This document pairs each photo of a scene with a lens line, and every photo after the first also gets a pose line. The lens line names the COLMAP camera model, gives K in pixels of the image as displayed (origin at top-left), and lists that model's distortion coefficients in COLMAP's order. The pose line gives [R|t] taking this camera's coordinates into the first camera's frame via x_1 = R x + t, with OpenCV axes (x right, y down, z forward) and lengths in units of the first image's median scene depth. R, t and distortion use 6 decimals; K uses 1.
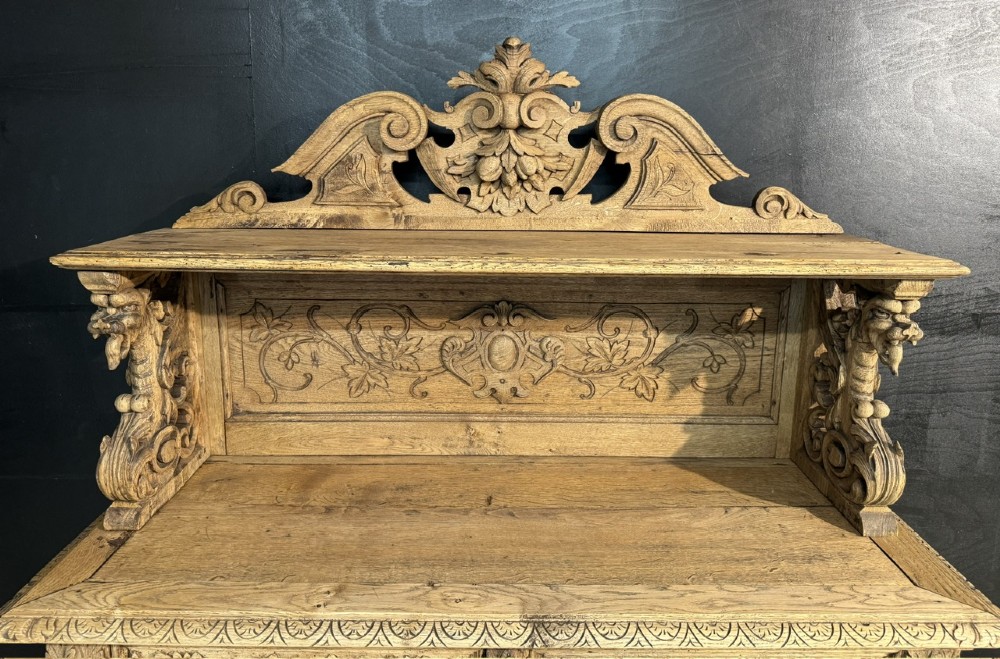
lens RADIAL K [[715.7, 0, 499.2], [0, 715.7, 284.5], [0, 0, 1]] dist [0.074313, -0.086155]
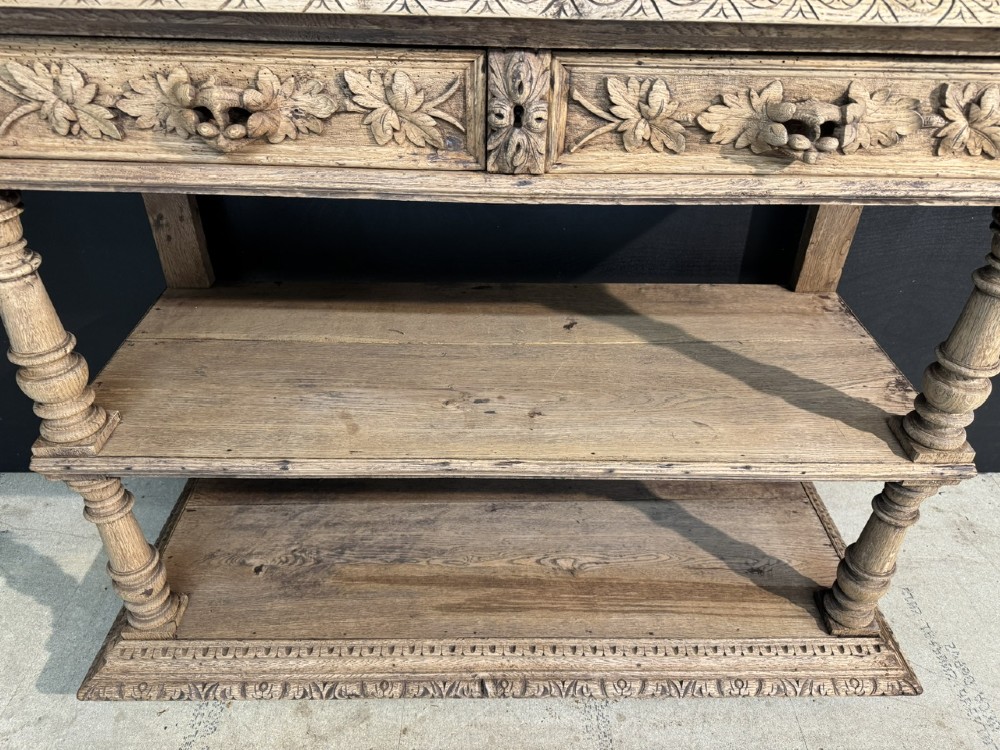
lens RADIAL K [[712.8, 0, 499.6], [0, 712.8, 383.1], [0, 0, 1]] dist [0.038403, -0.057522]
pose [[0.999974, 0.007263, 0.000119, -0.003385], [-0.006627, 0.905454, 0.424393, 0.367053], [0.002974, -0.424383, 0.905478, 0.192816]]
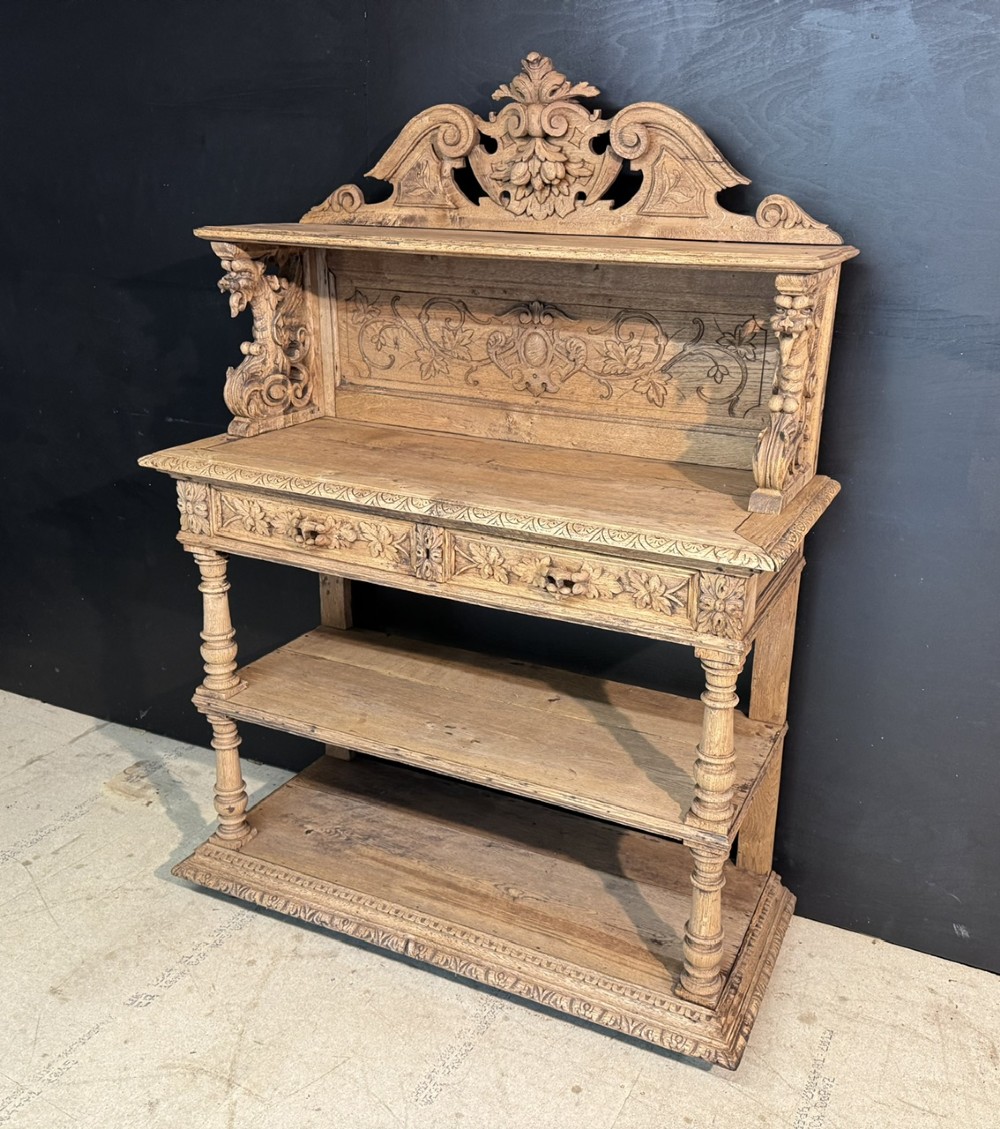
lens RADIAL K [[1063.6, 0, 536.1], [0, 1063.6, 571.1], [0, 0, 1]] dist [0.081218, 0.000000]
pose [[0.898995, 0.156473, -0.409054, 0.785150], [-0.093133, 0.980938, 0.170550, 0.158698], [0.427943, -0.115227, 0.896431, -0.579085]]
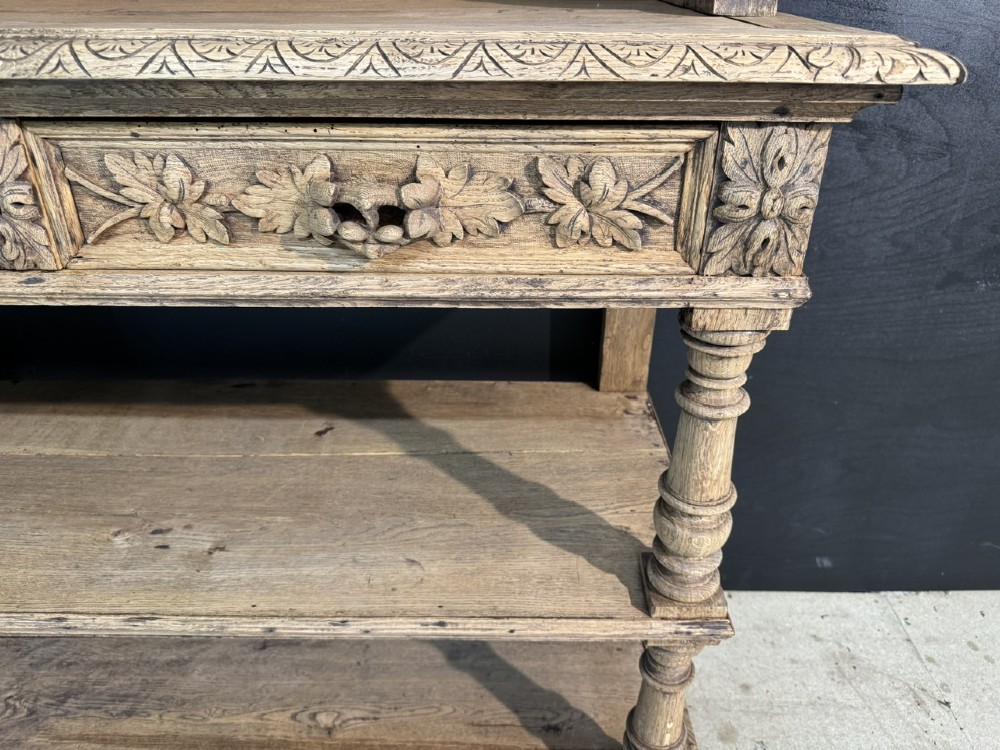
lens RADIAL K [[712.8, 0, 501.8], [0, 712.8, 376.4], [0, 0, 1]] dist [0.038403, -0.057522]
pose [[0.999873, 0.005561, -0.014910, 0.302096], [-0.000507, 0.947602, 0.319454, 0.376878], [0.015905, -0.319406, 0.947484, 0.330354]]
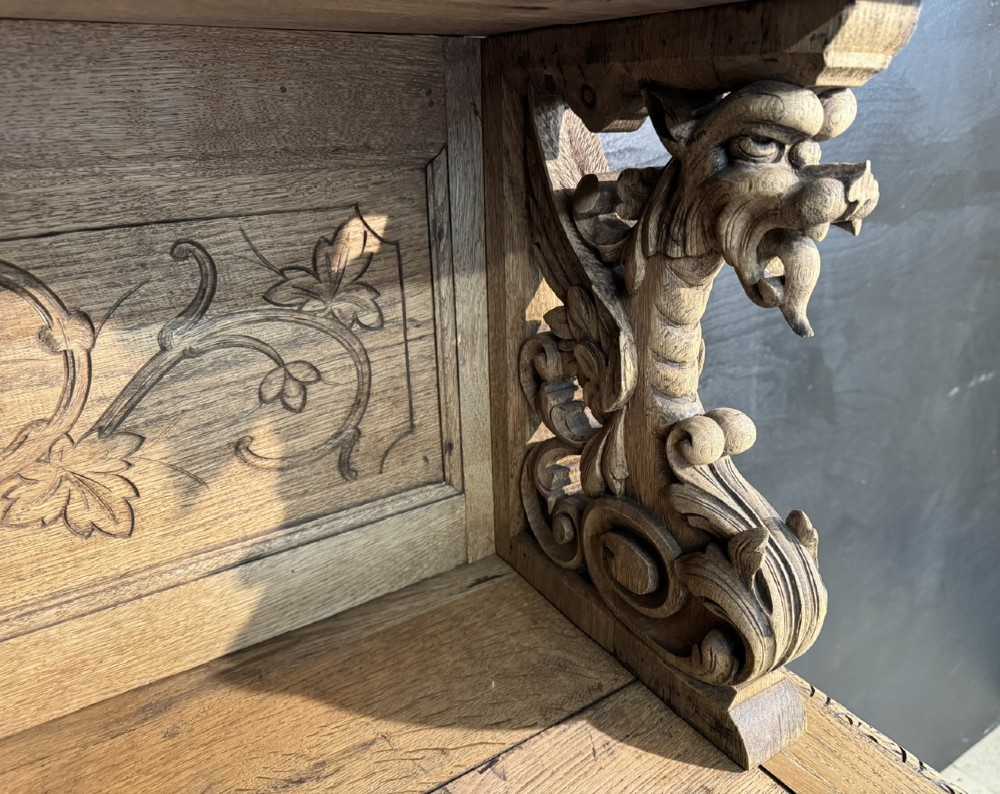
lens RADIAL K [[774.3, 0, 525.6], [0, 774.3, 407.9], [0, 0, 1]] dist [0.021253, -0.034830]
pose [[0.836330, -0.221809, 0.501352, 0.211177], [0.128787, 0.968395, 0.213602, 0.054571], [-0.532885, -0.114074, 0.838463, 0.643906]]
